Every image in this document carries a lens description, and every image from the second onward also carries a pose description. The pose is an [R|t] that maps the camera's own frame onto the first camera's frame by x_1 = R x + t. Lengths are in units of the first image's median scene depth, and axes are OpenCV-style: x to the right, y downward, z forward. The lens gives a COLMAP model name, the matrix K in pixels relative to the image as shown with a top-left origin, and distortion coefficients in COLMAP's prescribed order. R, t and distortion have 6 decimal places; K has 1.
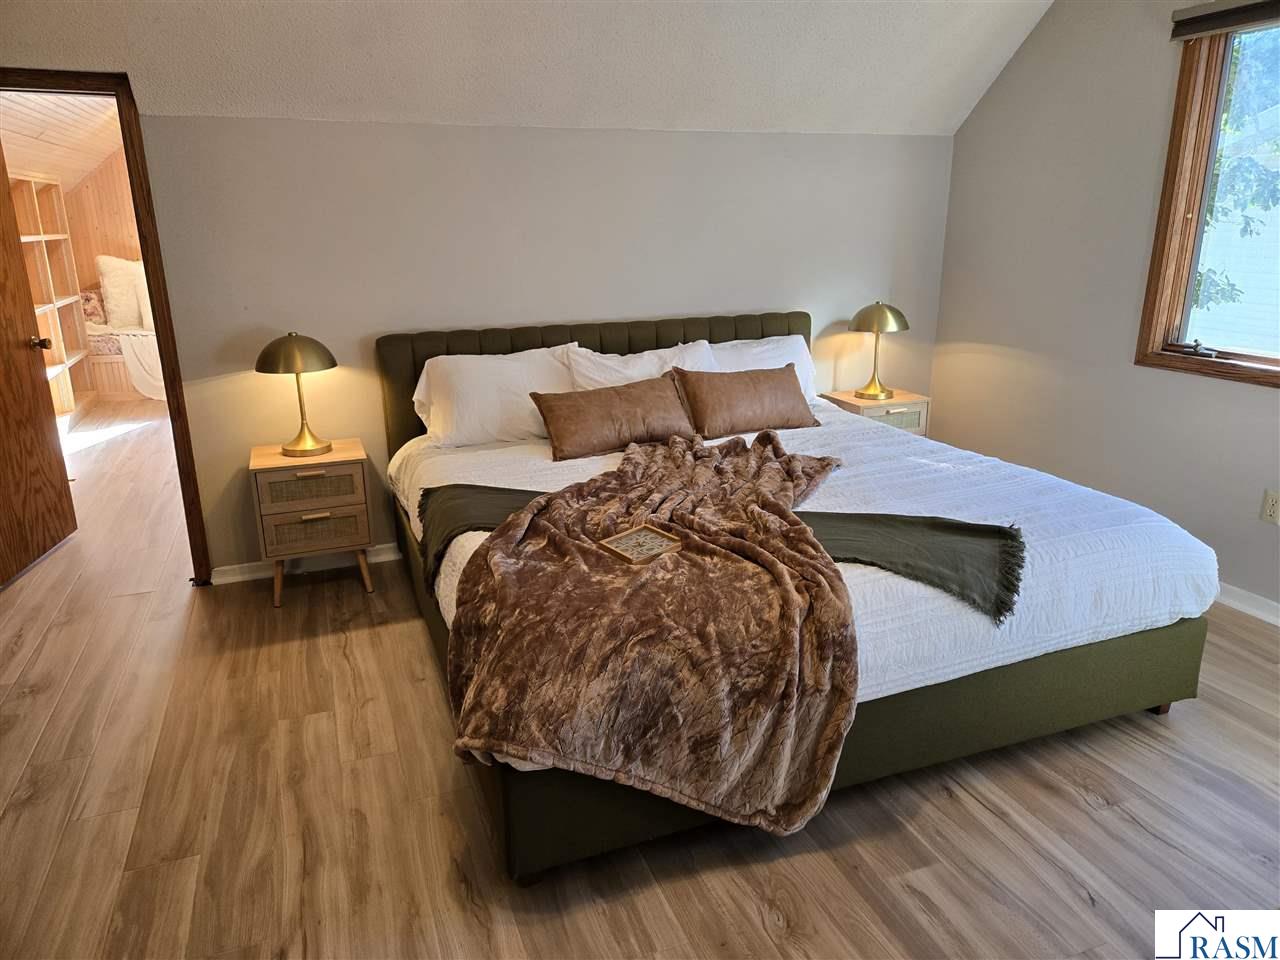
lens RADIAL K [[859.7, 0, 638.8], [0, 859.7, 471.7], [0, 0, 1]] dist [0.083503, -0.073936]
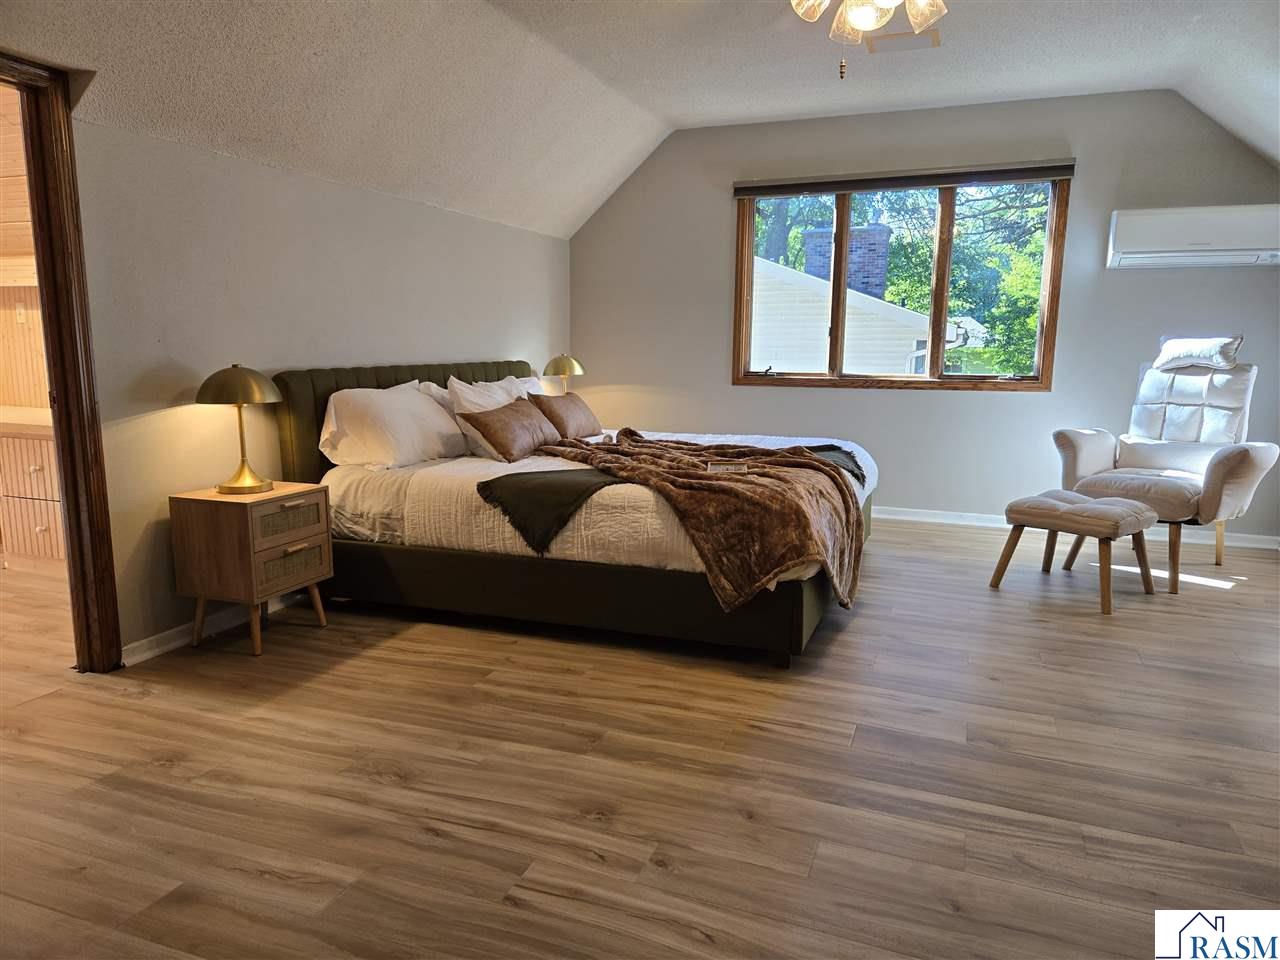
lens RADIAL K [[862.8, 0, 640.0], [0, 862.8, 480.0], [0, 0, 1]] dist [0.089354, -0.078216]
pose [[0.668621, -0.105411, 0.736094, -0.818530], [0.193167, 0.980540, -0.035045, 0.084125], [-0.718075, 0.165621, 0.675972, 0.044689]]
